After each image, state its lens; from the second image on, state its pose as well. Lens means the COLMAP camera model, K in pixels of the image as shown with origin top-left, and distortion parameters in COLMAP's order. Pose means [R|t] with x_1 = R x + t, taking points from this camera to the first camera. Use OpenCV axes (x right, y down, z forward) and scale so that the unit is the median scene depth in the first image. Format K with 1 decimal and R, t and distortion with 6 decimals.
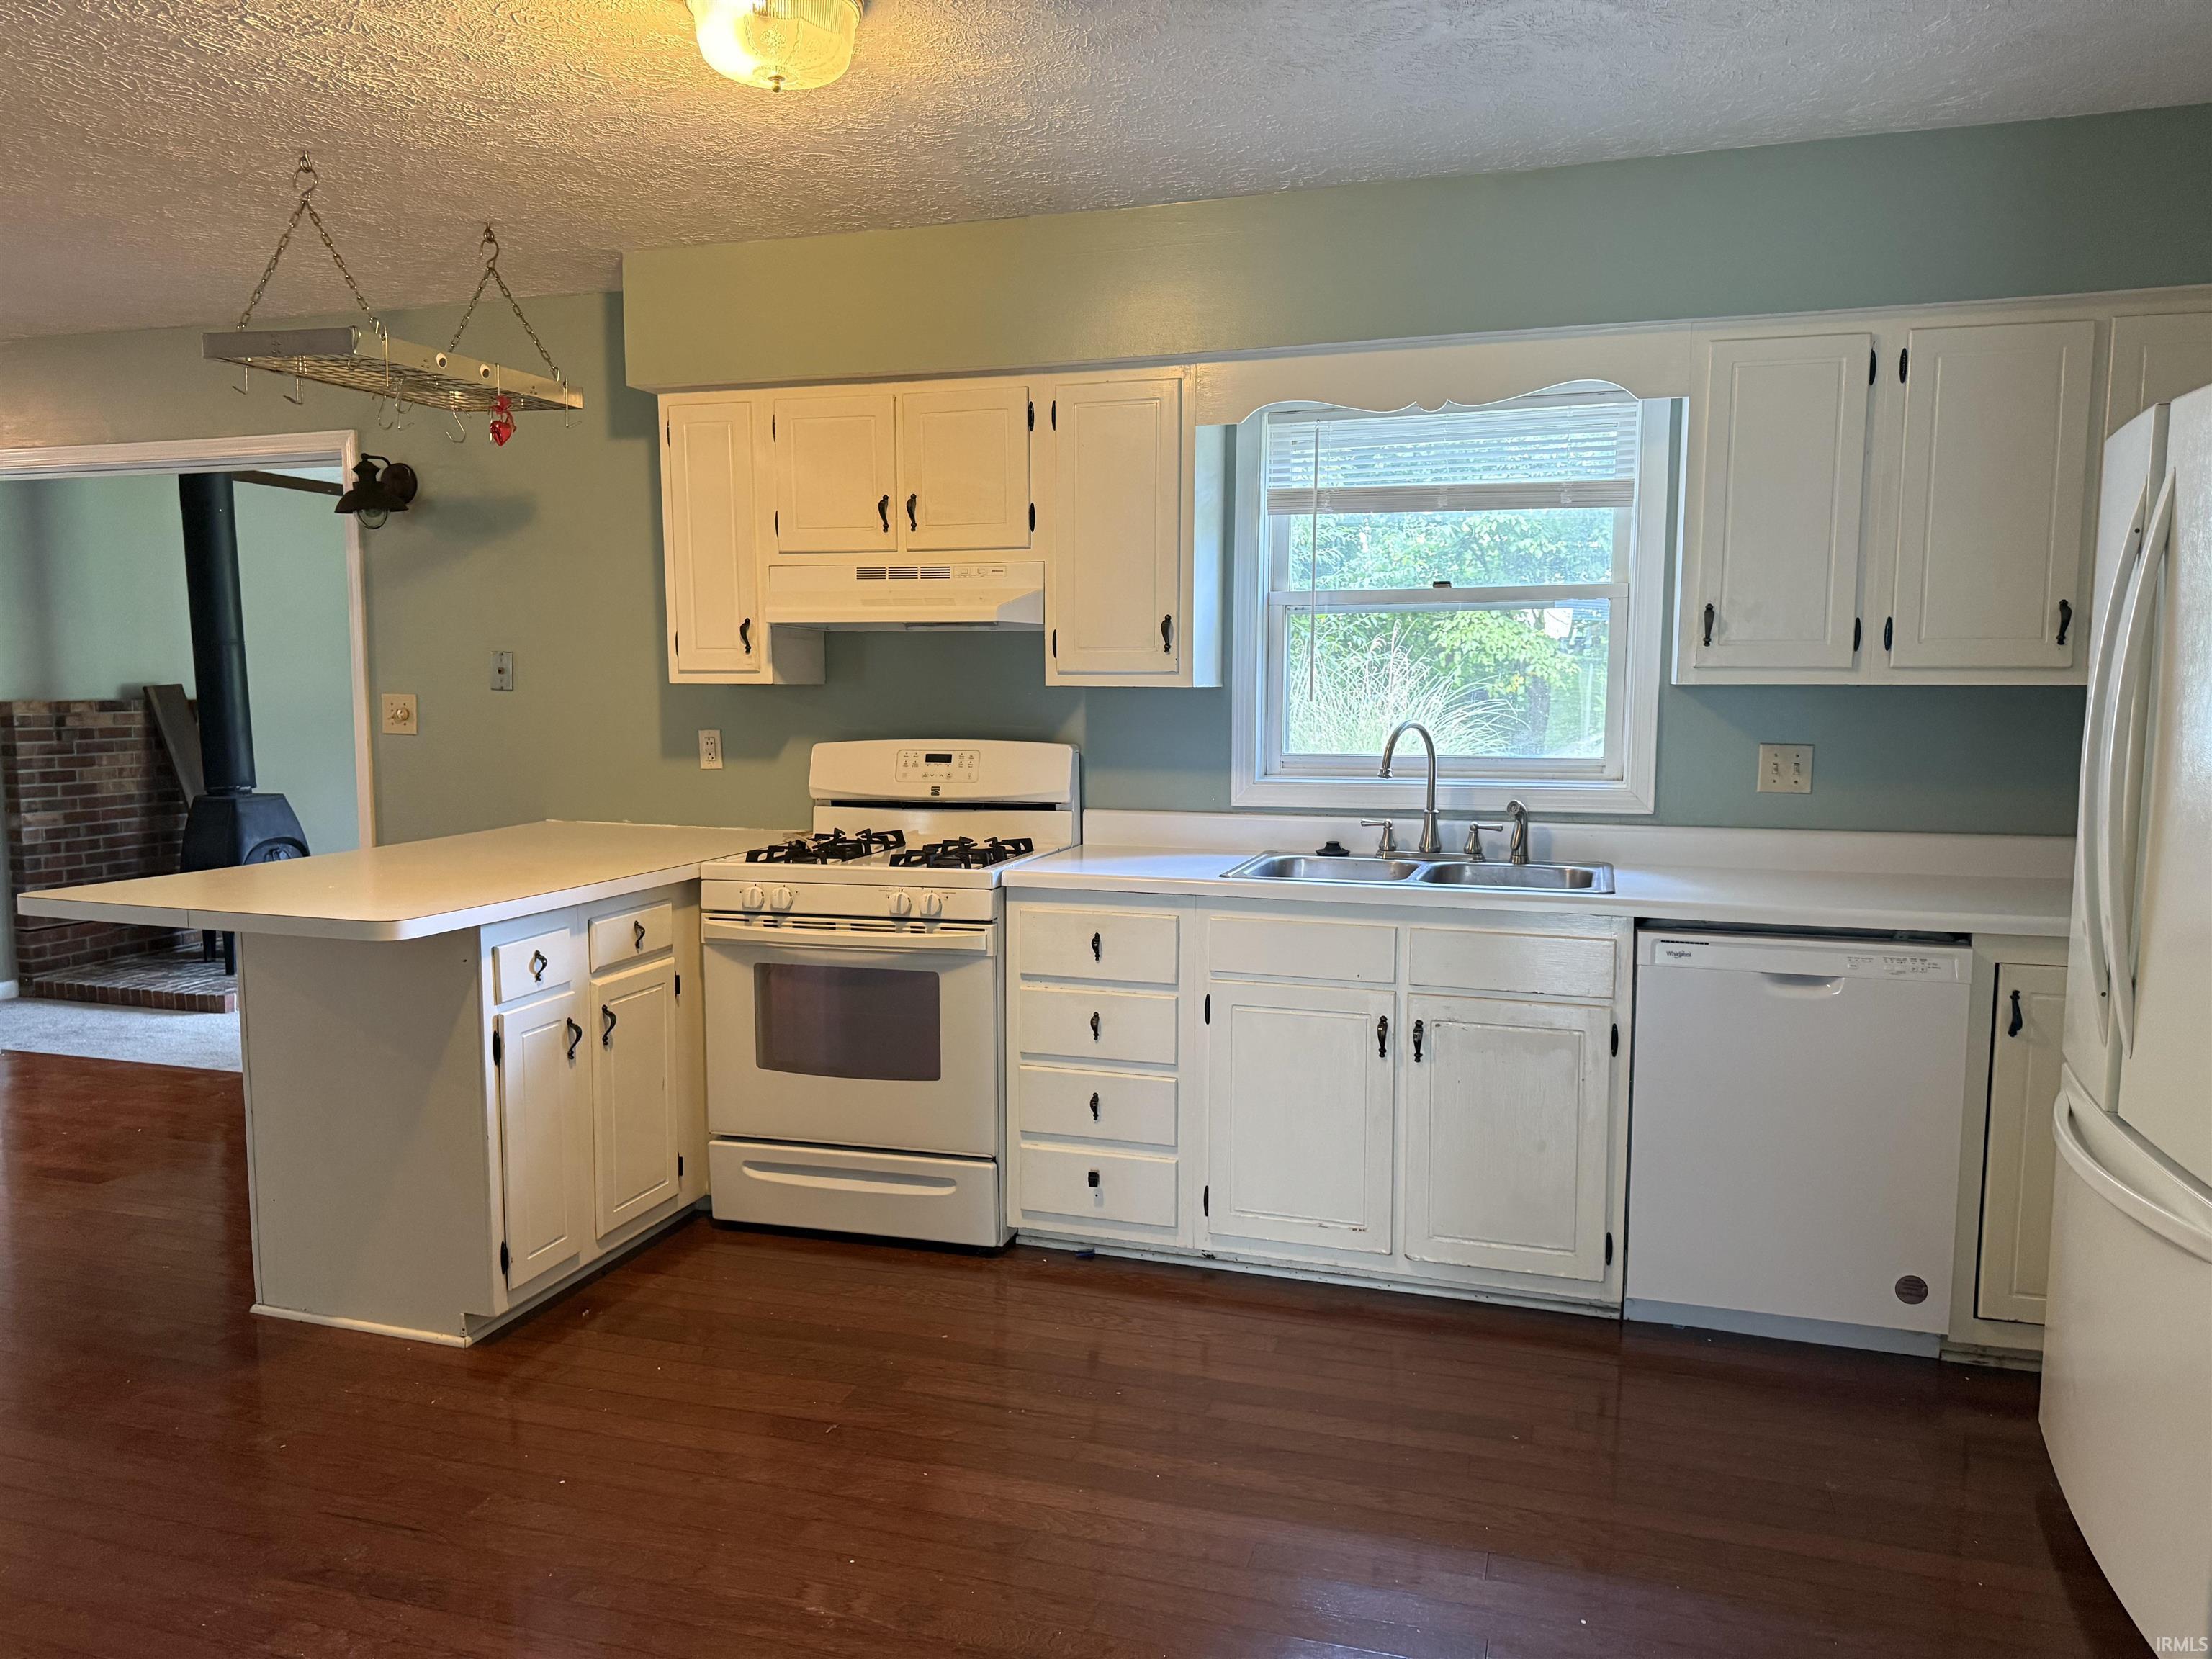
lens RADIAL K [[1557.4, 0, 1106.0], [0, 1557.4, 829.5], [0, 0, 1]] dist [0.171440, -0.269469]
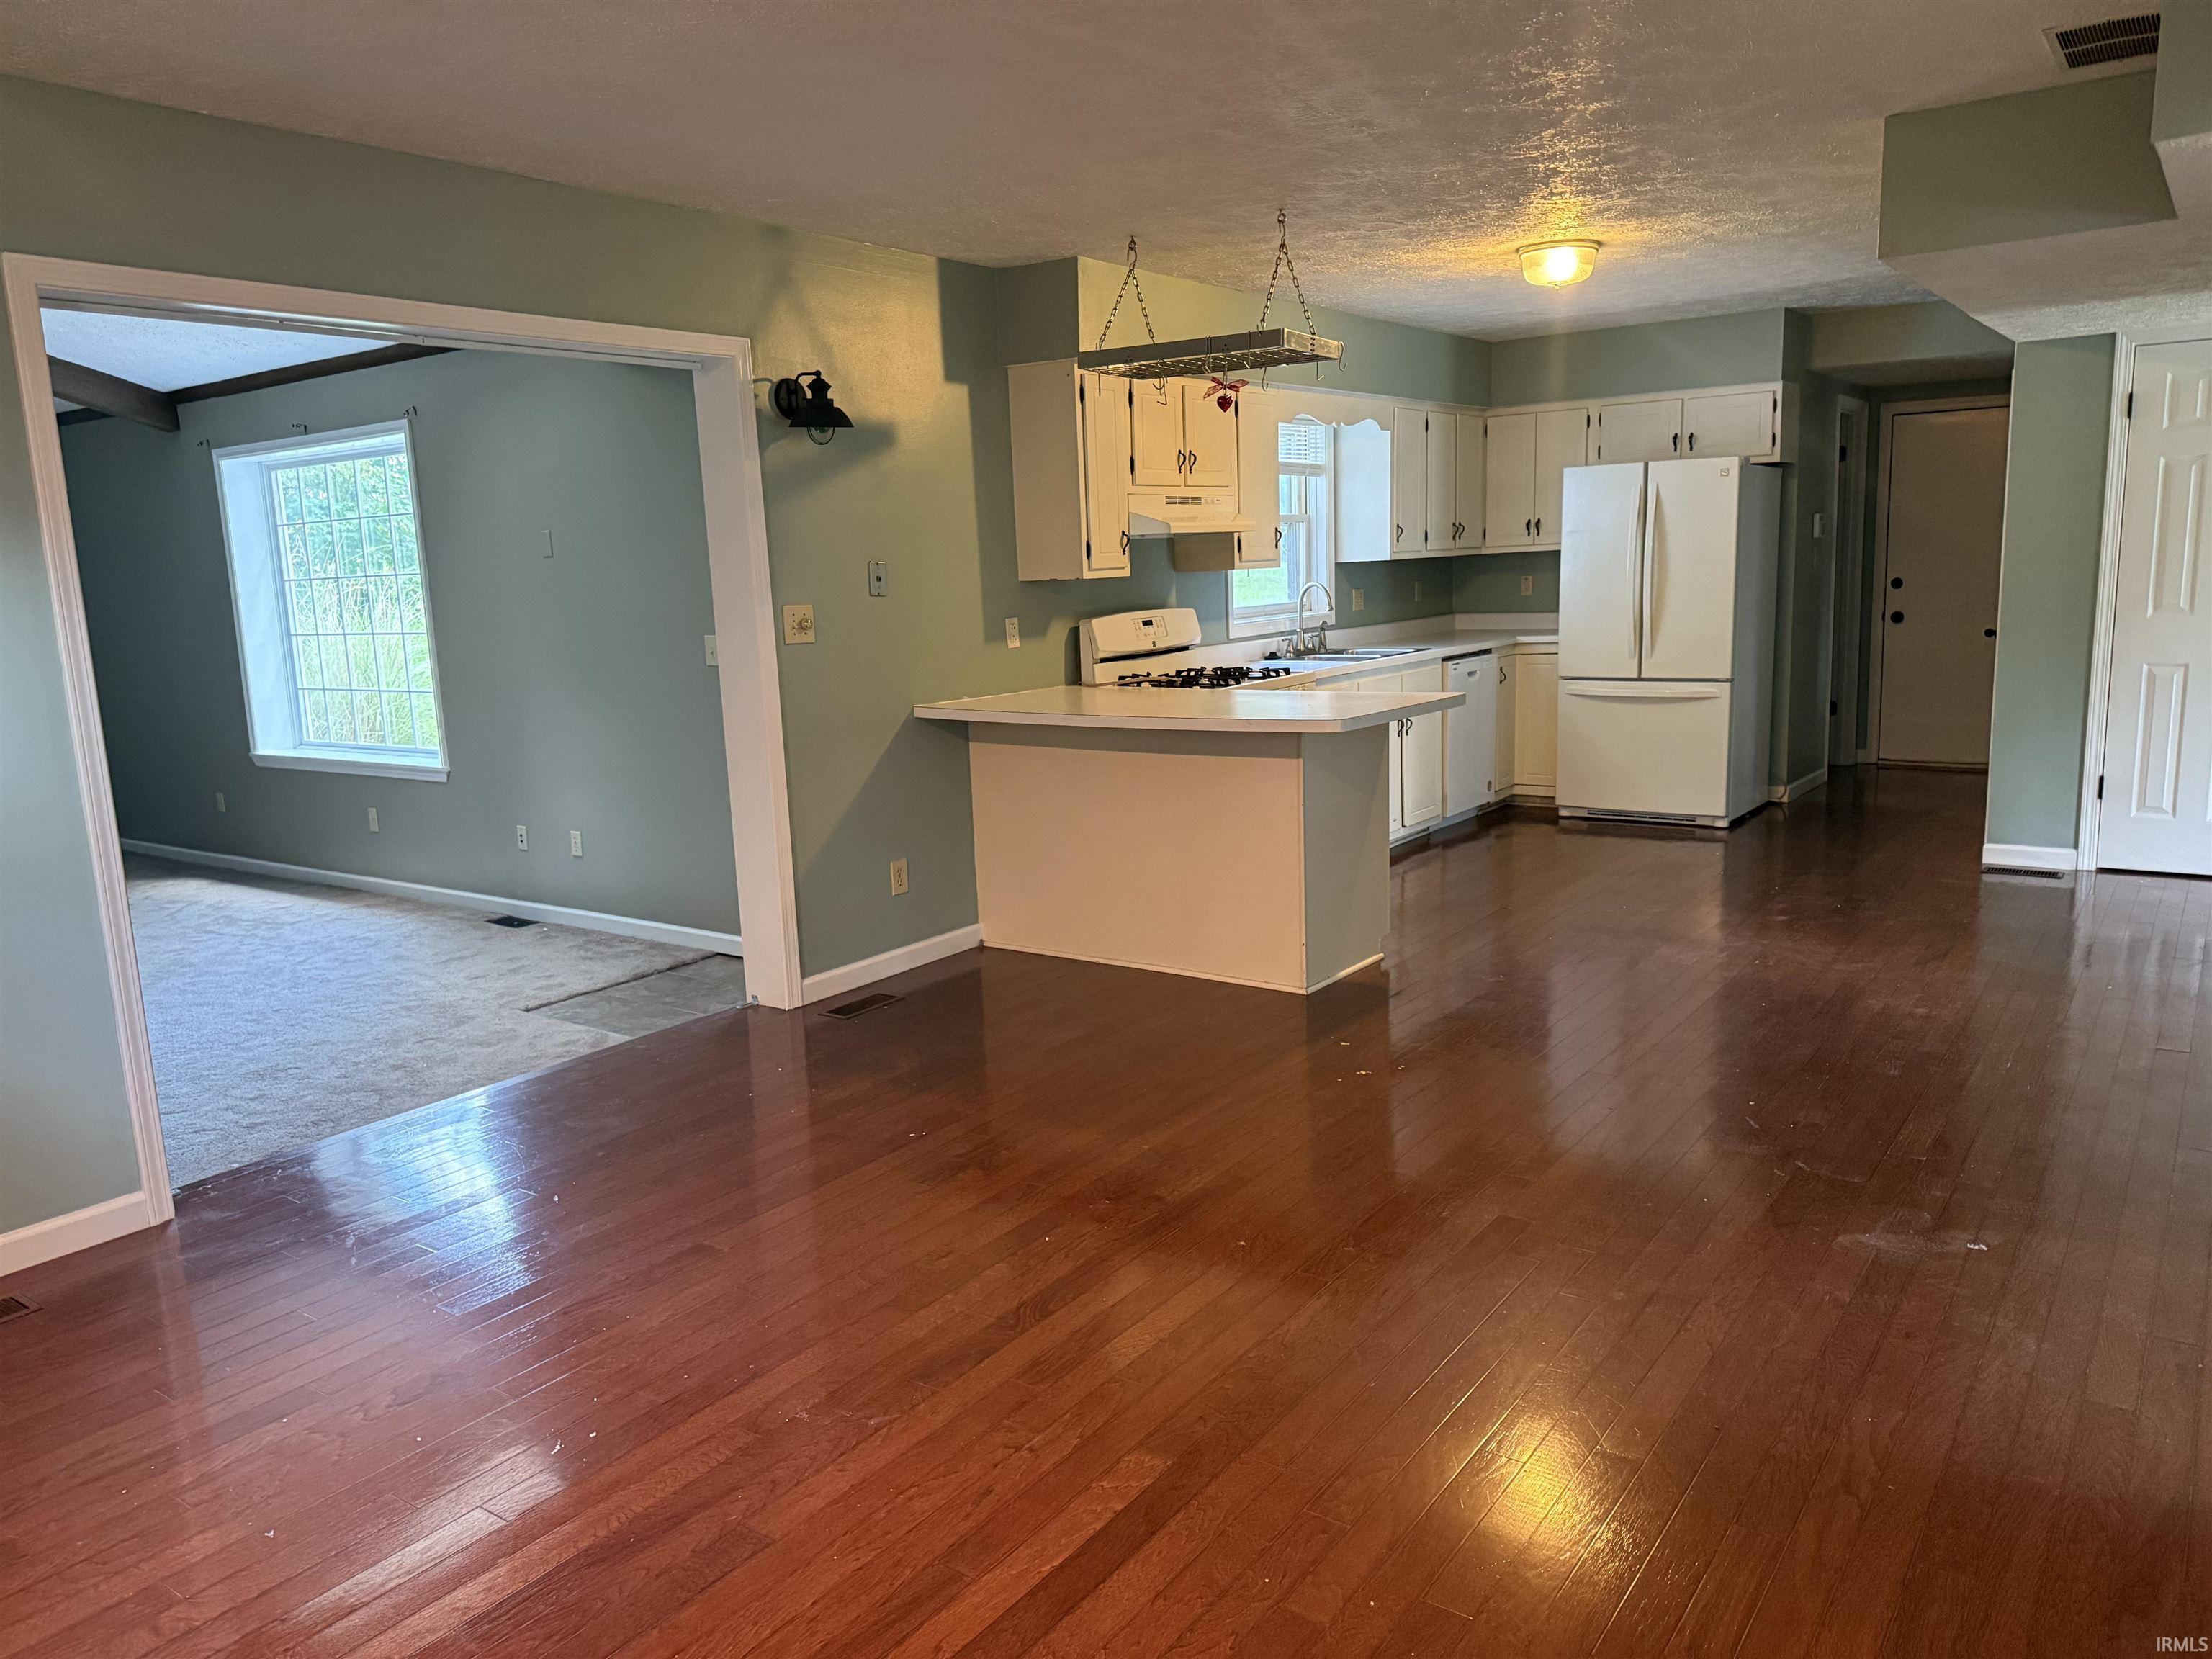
lens RADIAL K [[1557.4, 0, 1106.0], [0, 1557.4, 829.5], [0, 0, 1]] dist [0.171440, -0.269469]
pose [[0.307719, -0.177015, 0.934866, -1.749380], [0.128480, 0.981273, 0.143512, -0.079439], [-0.942763, 0.075950, 0.324699, 0.616441]]
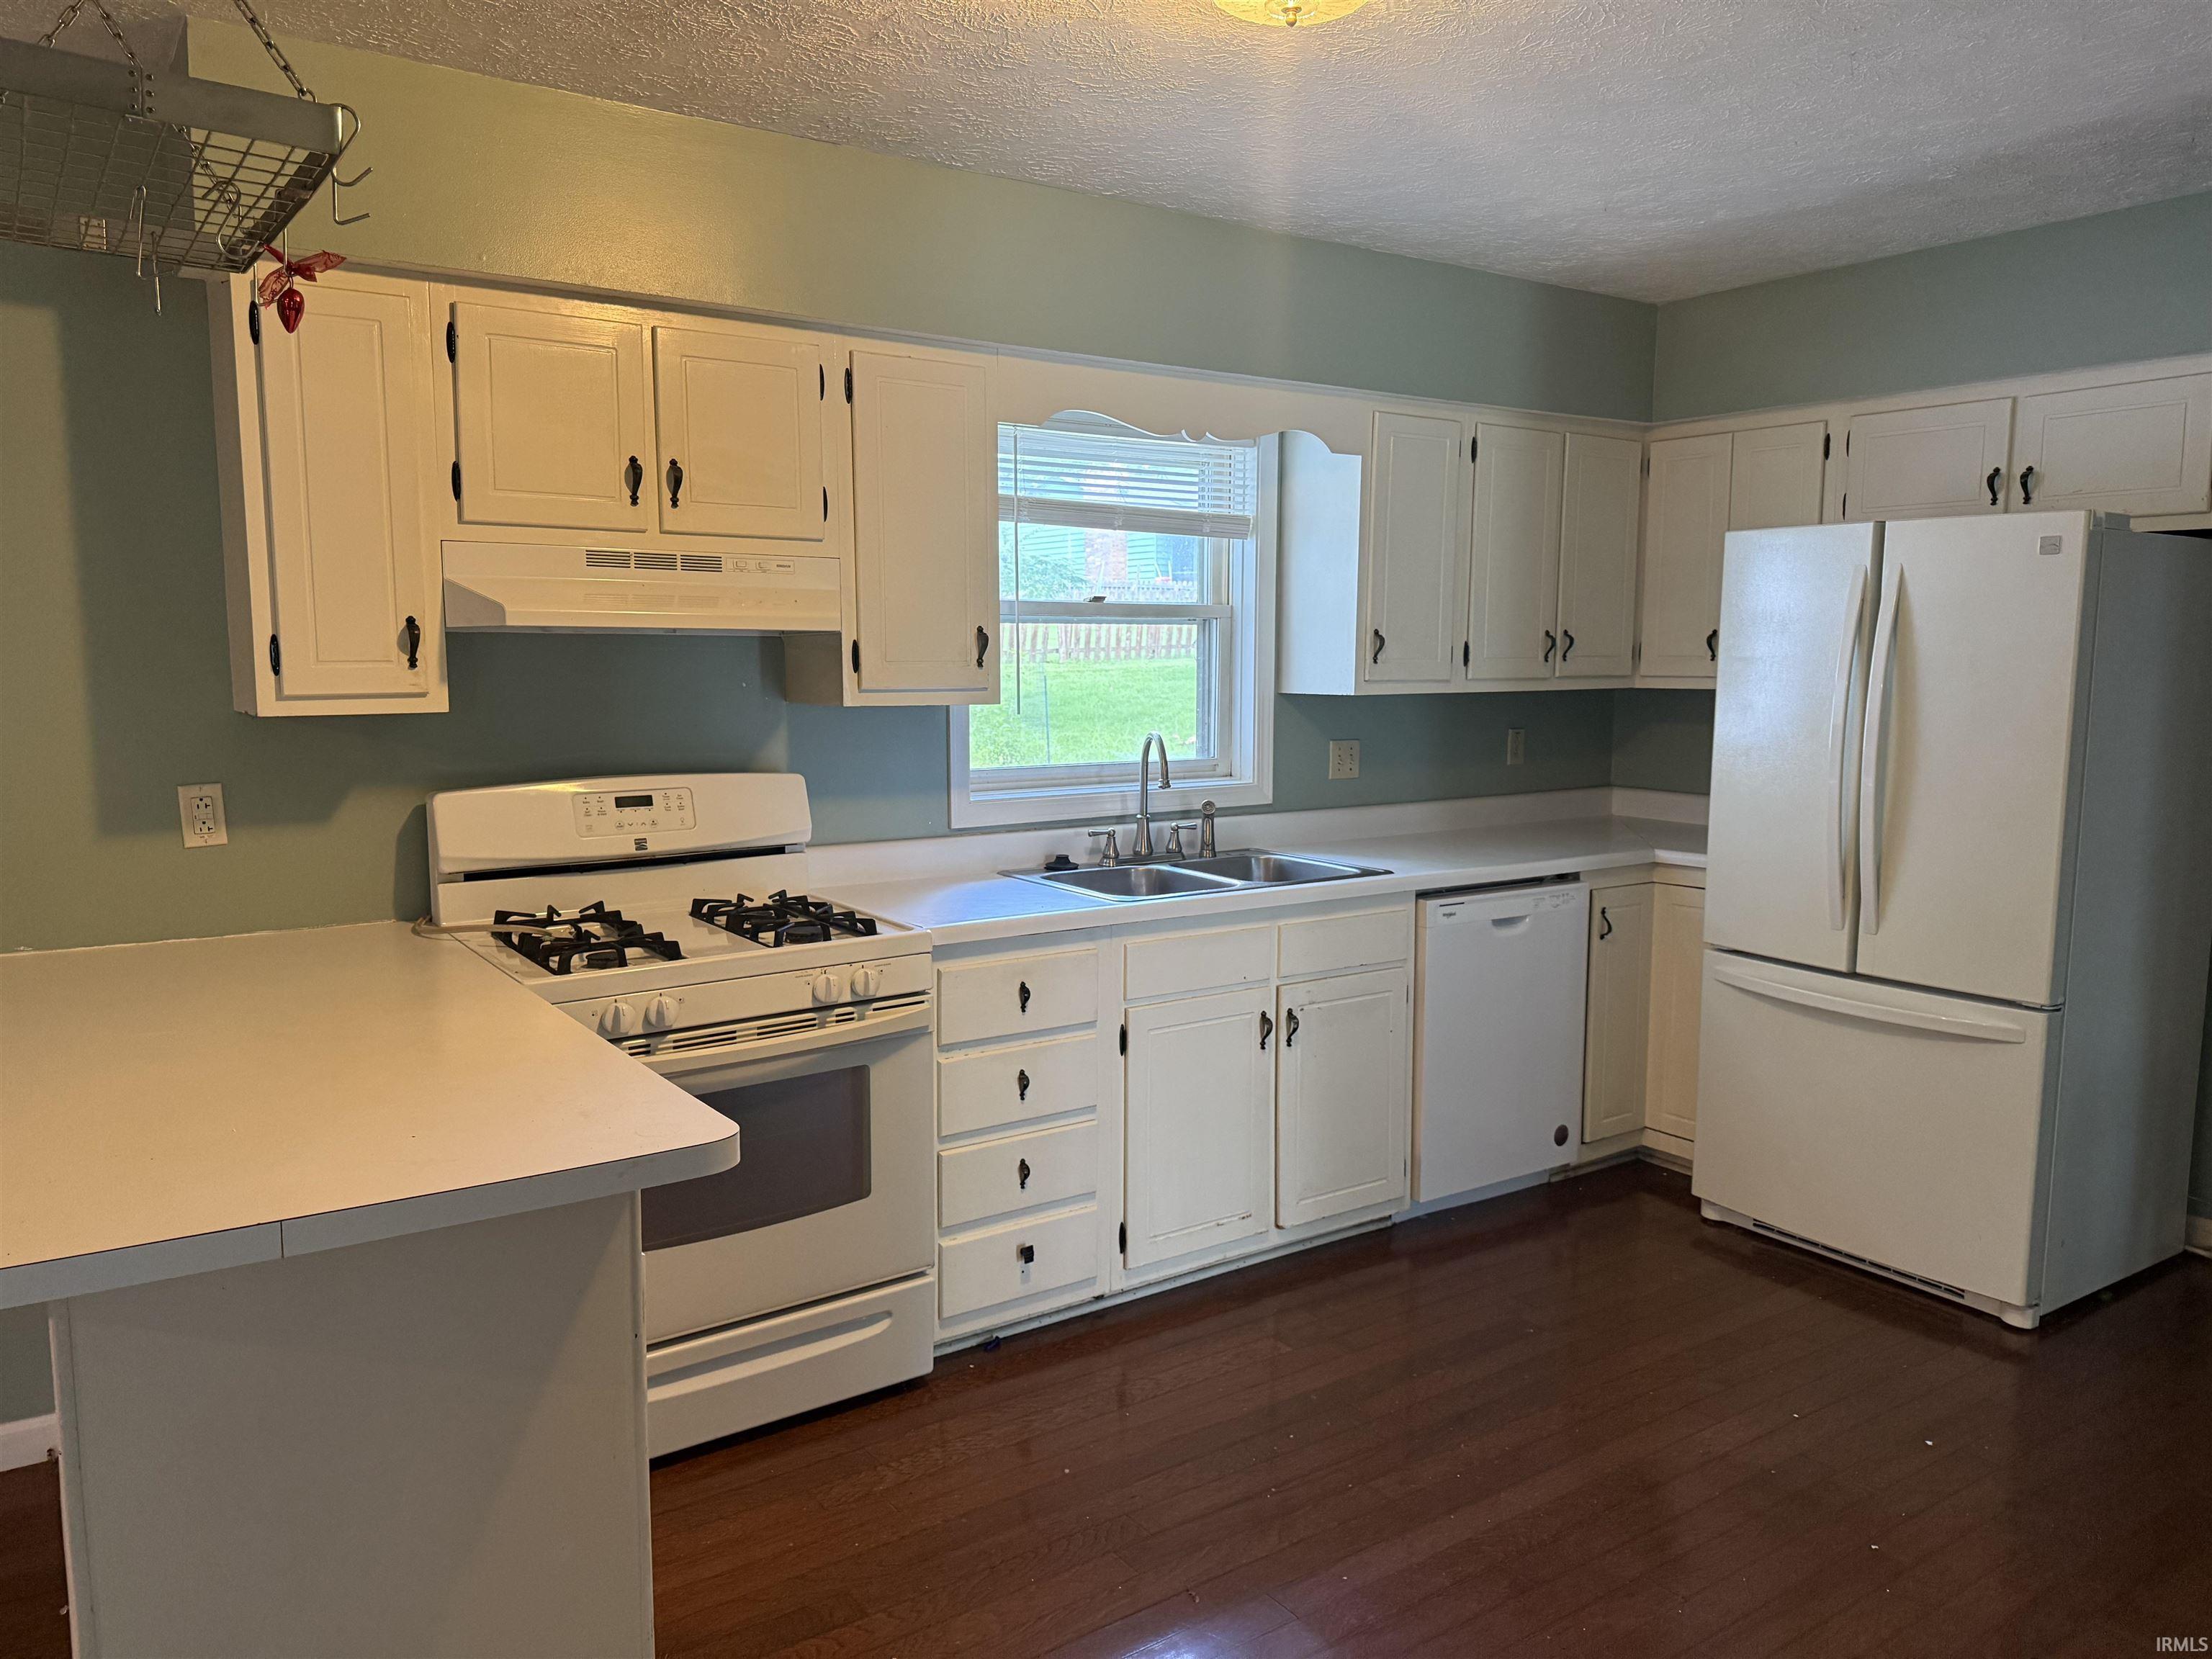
lens RADIAL K [[1557.4, 0, 1106.0], [0, 1557.4, 829.5], [0, 0, 1]] dist [0.171440, -0.269469]
pose [[0.610689, -0.091314, 0.786588, -0.635366], [0.074605, 0.995545, 0.057650, -0.065618], [-0.788348, 0.023478, 0.614781, 0.379700]]
